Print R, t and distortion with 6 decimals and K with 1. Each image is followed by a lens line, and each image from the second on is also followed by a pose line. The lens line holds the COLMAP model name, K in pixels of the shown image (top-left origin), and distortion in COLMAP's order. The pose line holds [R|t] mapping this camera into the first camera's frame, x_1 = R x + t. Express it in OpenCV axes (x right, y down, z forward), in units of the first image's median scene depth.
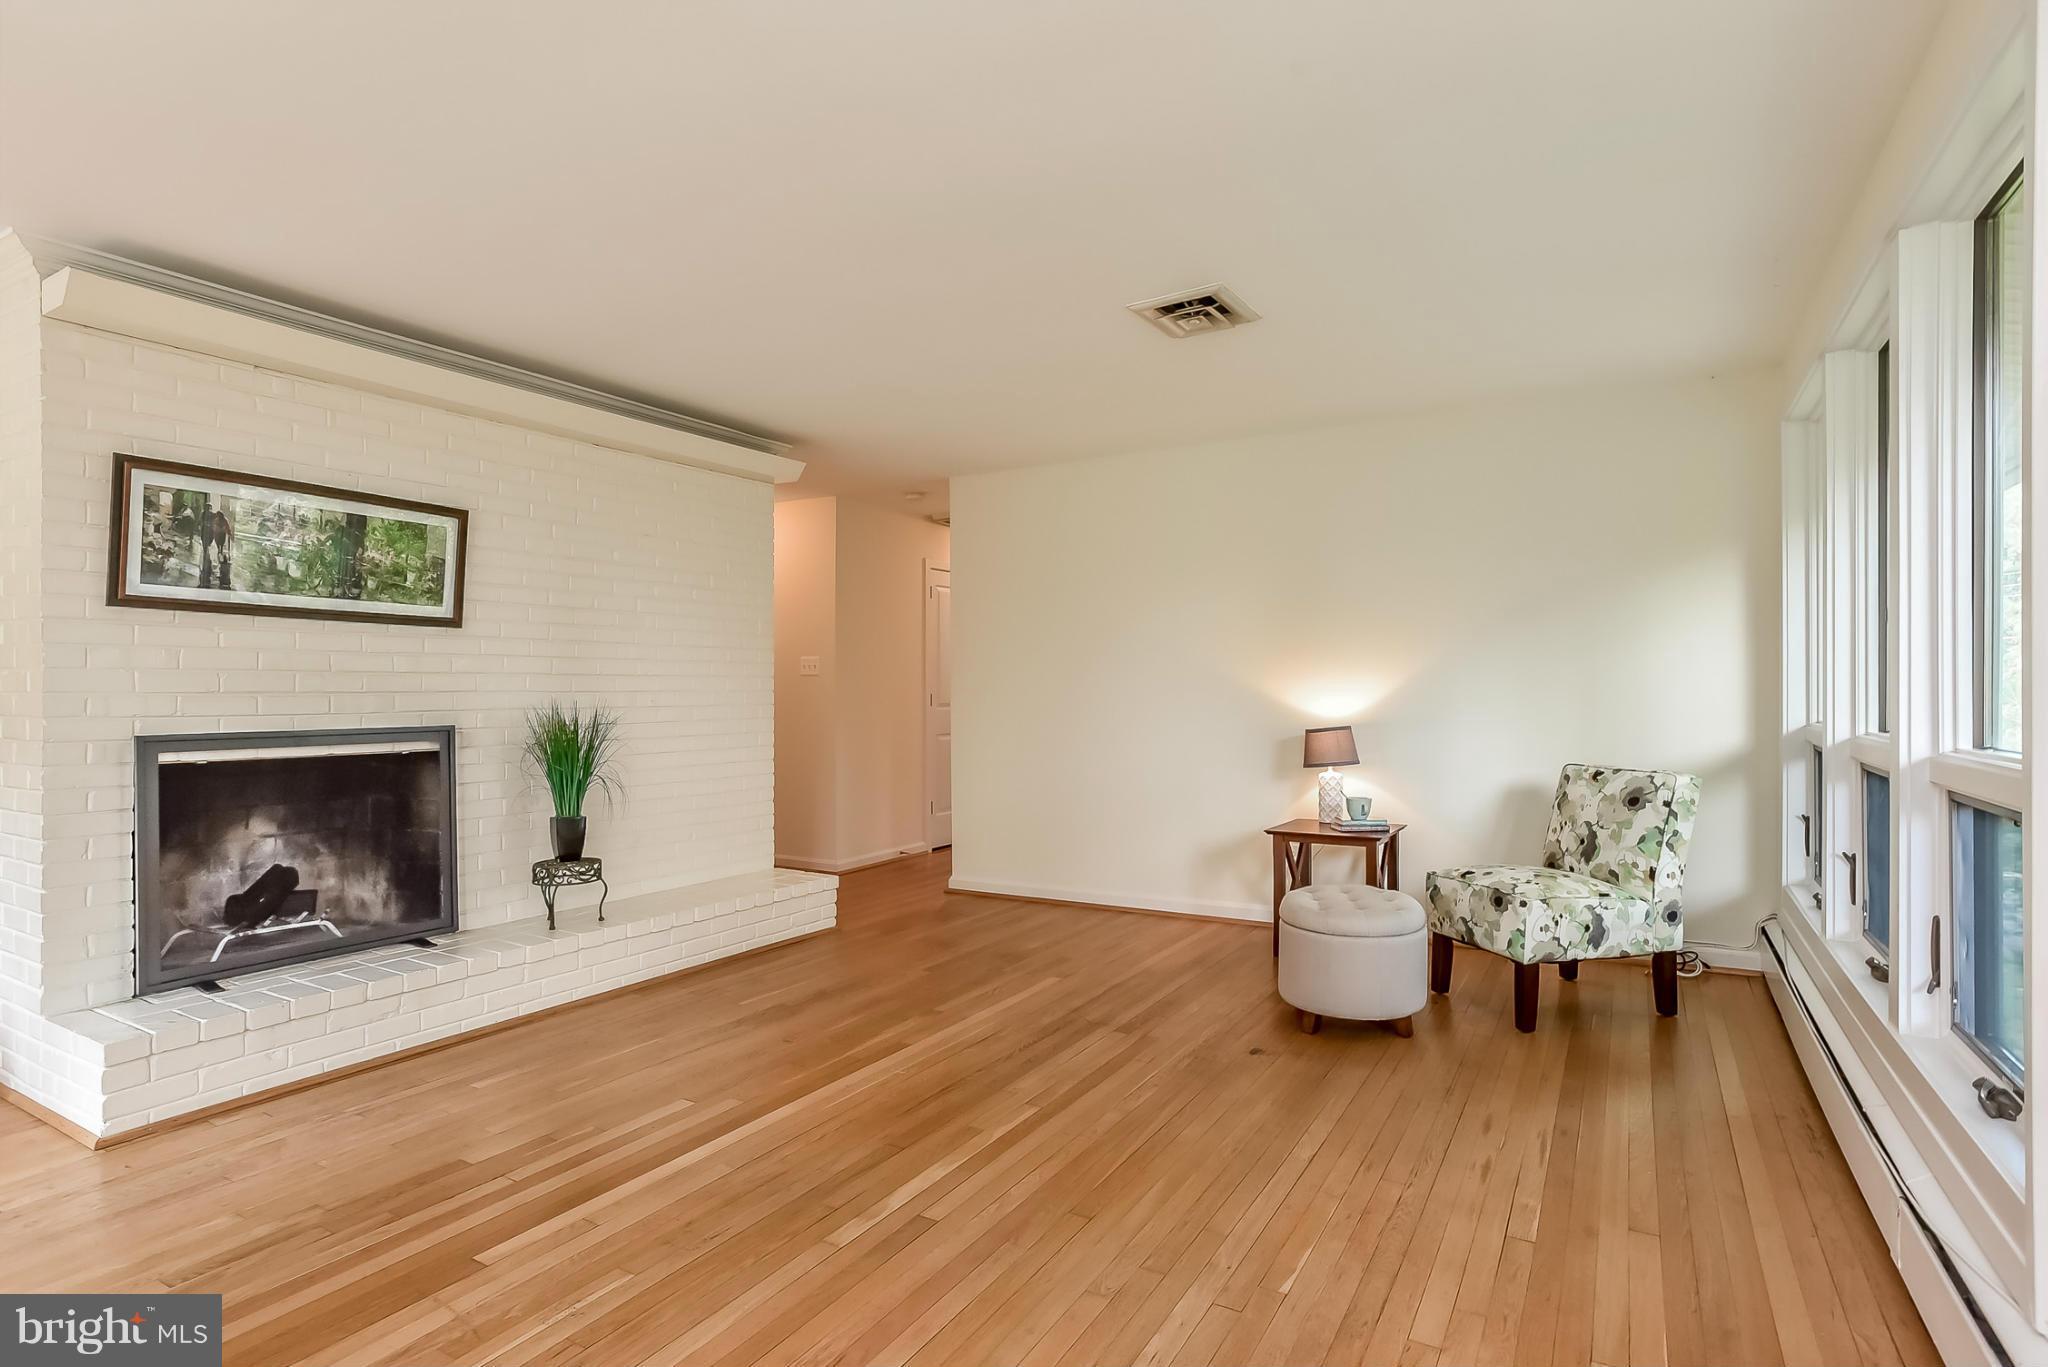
lens RADIAL K [[1013.5, 0, 1016.9], [0, 1013.5, 698.9], [0, 0, 1]] dist [-0.003181, -0.000483]
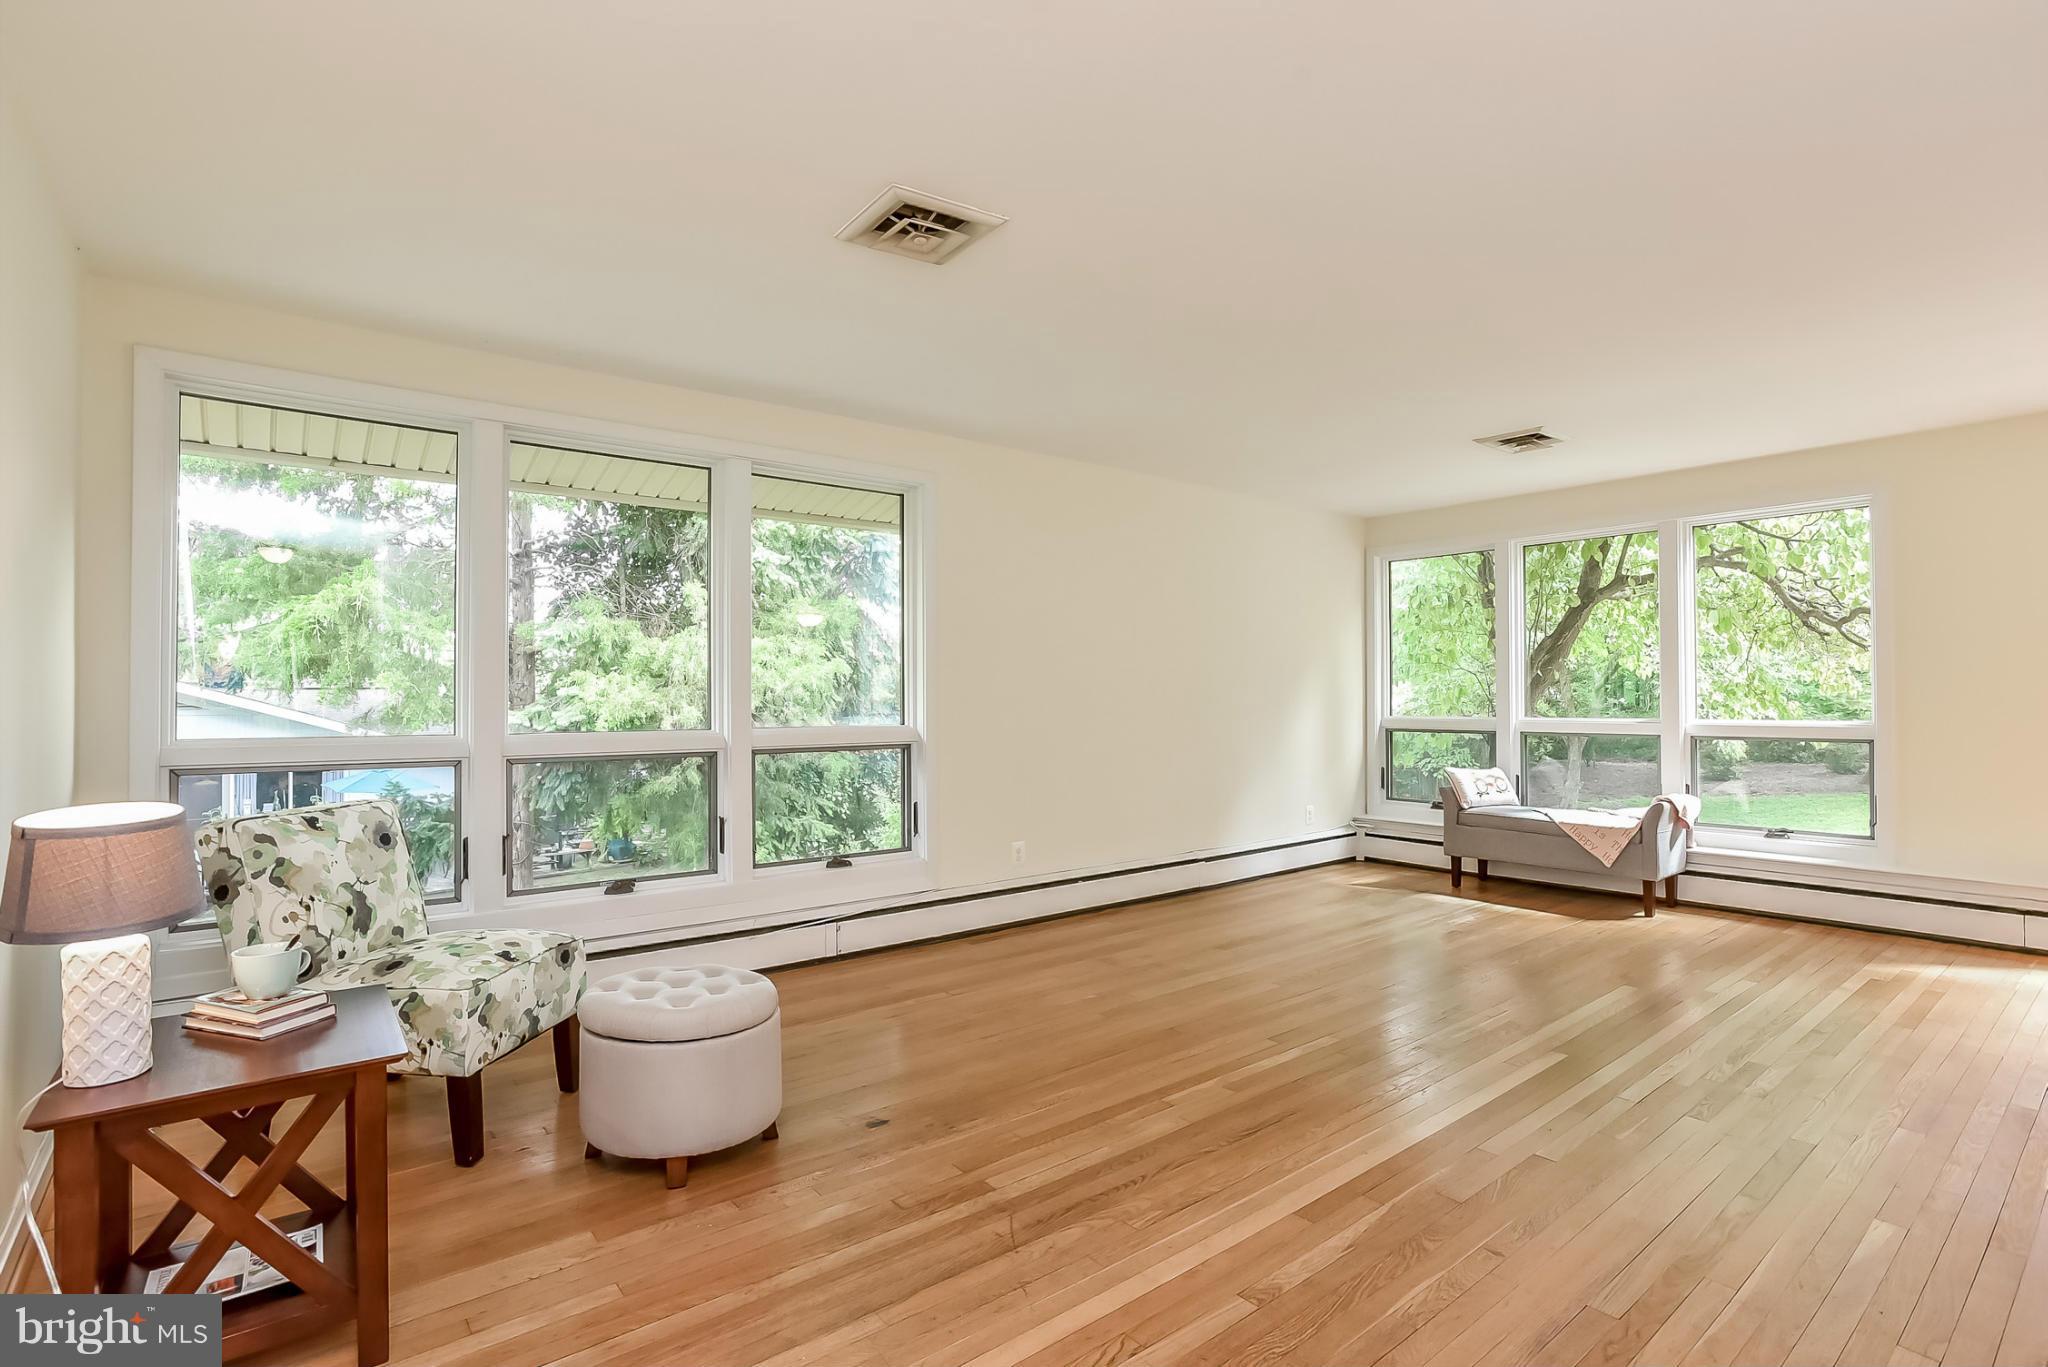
lens RADIAL K [[1013.5, 0, 1016.9], [0, 1013.5, 698.9], [0, 0, 1]] dist [-0.003181, -0.000483]
pose [[-0.941376, 0.005151, 0.337319, -0.158904], [0.007711, 0.999951, 0.006250, -0.014678], [-0.337271, 0.008485, -0.941370, 1.690694]]
